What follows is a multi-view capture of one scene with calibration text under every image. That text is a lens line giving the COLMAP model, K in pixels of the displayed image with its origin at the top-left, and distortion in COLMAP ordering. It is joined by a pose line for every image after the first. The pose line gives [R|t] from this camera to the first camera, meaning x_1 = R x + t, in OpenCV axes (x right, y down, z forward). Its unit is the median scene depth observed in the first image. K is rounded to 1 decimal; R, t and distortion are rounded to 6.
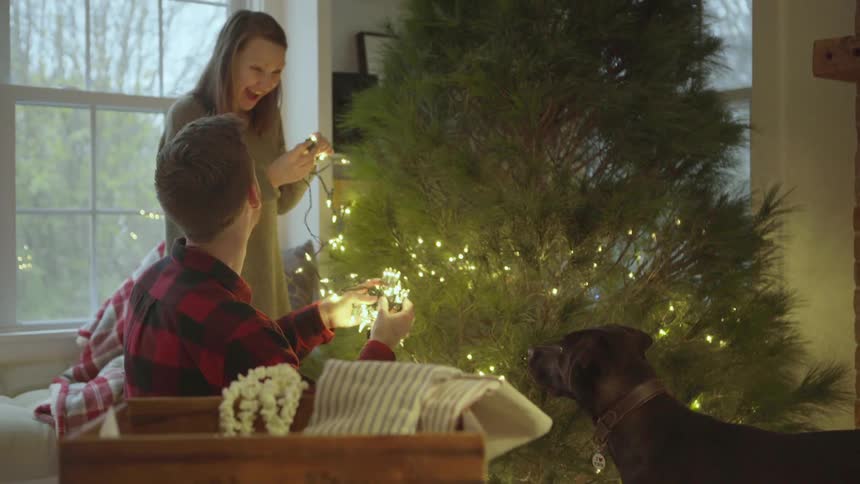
lens RADIAL K [[1045.6, 0, 430.0], [0, 1045.6, 242.0], [0, 0, 1]] dist [-0.017628, -0.018082]
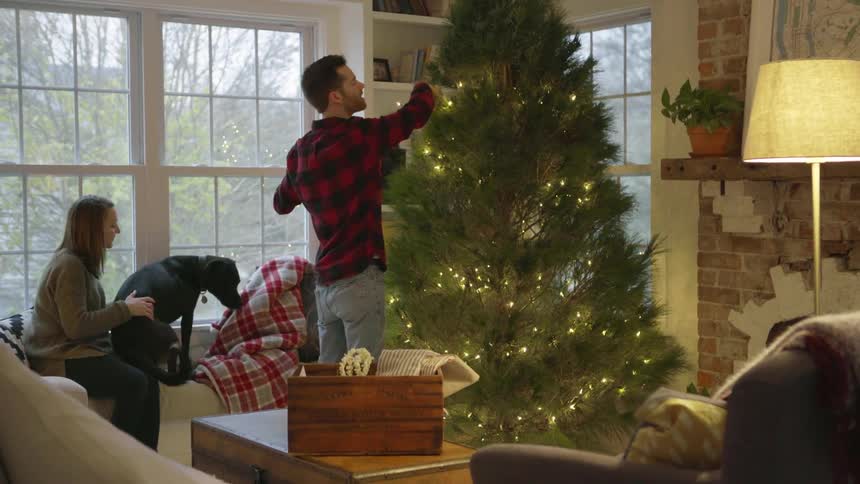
lens RADIAL K [[1272.1, 0, 433.6], [0, 1272.1, 253.9], [0, 0, 1]] dist [0.013095, 0.027790]
pose [[0.999624, 0.000826, -0.027397, 0.054849], [0.000494, 0.998841, 0.048135, -0.137930], [0.027405, -0.048131, 0.998465, -1.080868]]
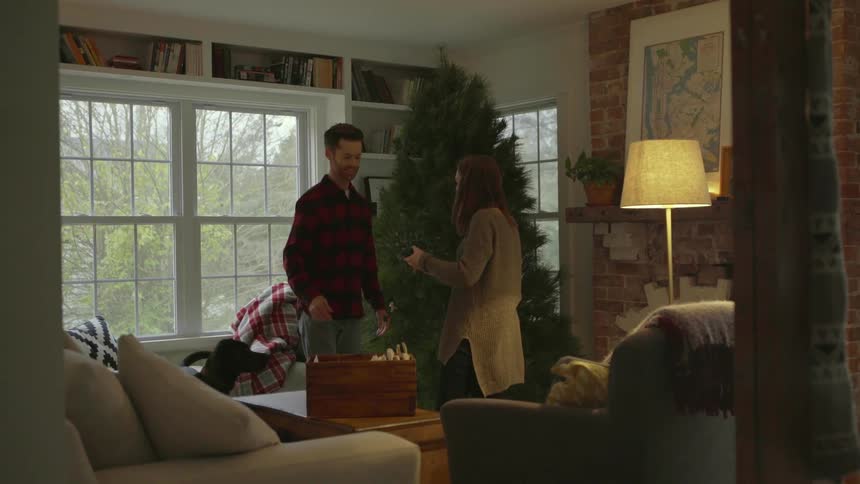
lens RADIAL K [[1045.6, 0, 430.0], [0, 1045.6, 242.0], [0, 0, 1]] dist [-0.017628, -0.018082]
pose [[0.999782, -0.009335, 0.018695, 0.018802], [0.009285, 0.999953, 0.002734, -0.124923], [-0.018720, -0.002560, 0.999821, -1.335959]]
